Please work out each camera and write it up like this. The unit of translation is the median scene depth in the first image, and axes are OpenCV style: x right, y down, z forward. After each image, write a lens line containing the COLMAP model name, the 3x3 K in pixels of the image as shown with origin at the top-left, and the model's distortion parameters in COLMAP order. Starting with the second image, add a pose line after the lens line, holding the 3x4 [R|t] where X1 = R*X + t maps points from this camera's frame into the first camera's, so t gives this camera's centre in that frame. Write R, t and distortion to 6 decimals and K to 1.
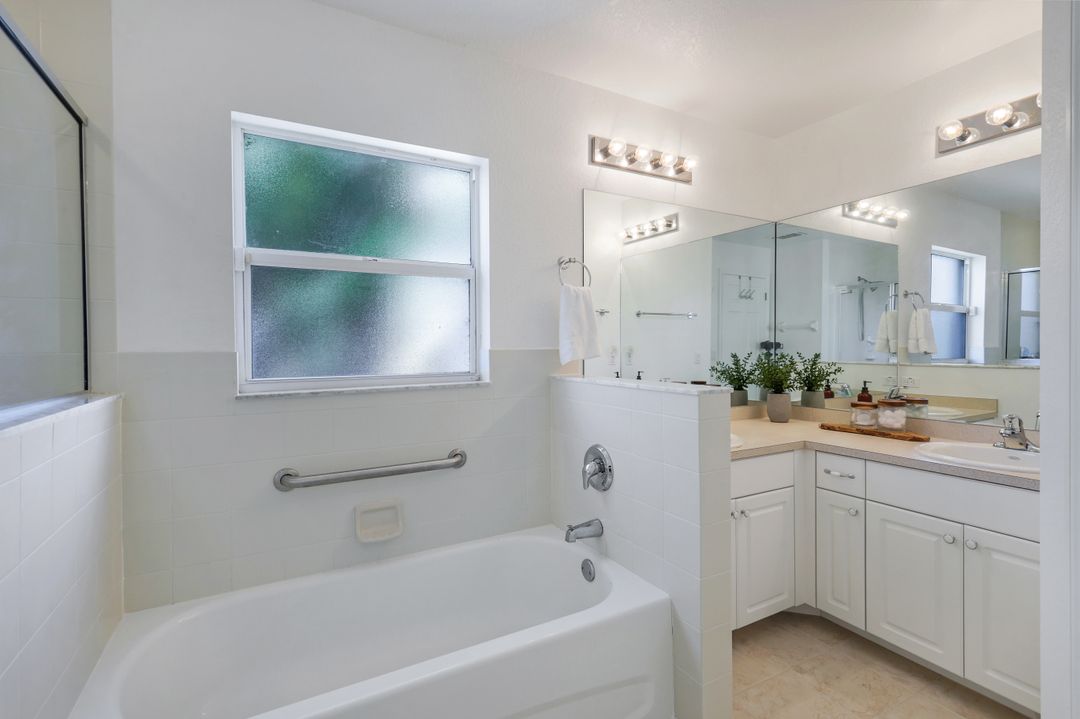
lens RADIAL K [[489.5, 0, 541.4], [0, 489.5, 357.6], [0, 0, 1]] dist [0.000016, -0.000577]
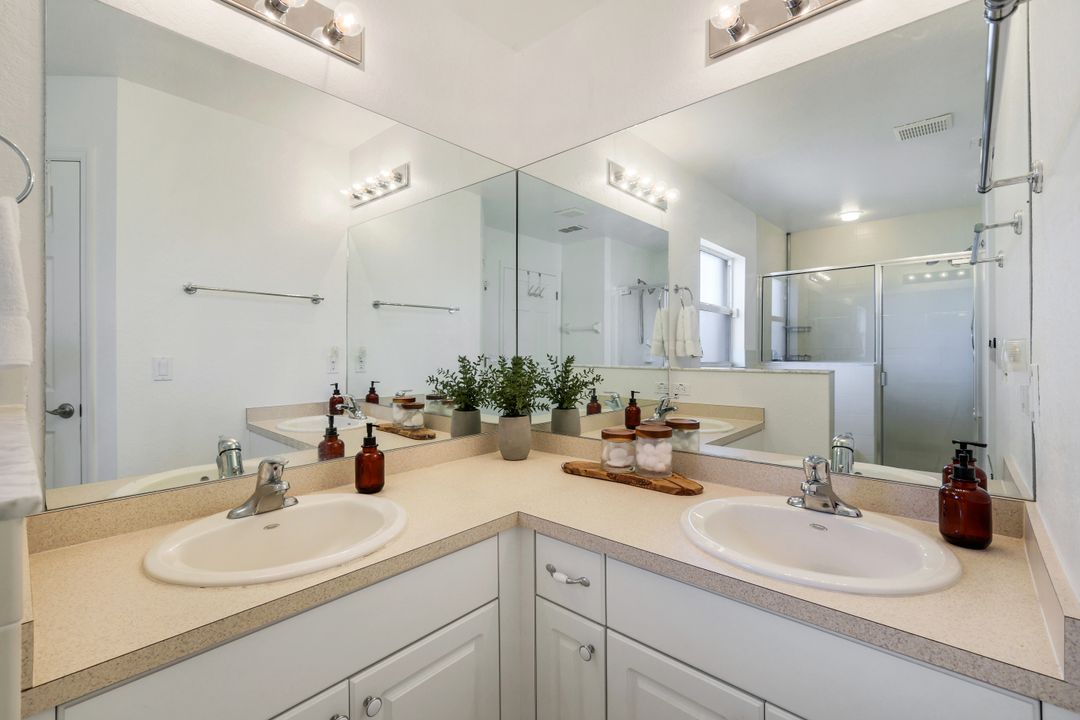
lens RADIAL K [[489.5, 0, 534.5], [0, 489.5, 356.6], [0, 0, 1]] dist [0.000016, -0.000577]
pose [[0.940166, -0.002148, 0.340709, 0.229391], [0.005833, 0.999935, -0.009793, -0.001020], [-0.340666, 0.011194, 0.940118, 0.292699]]
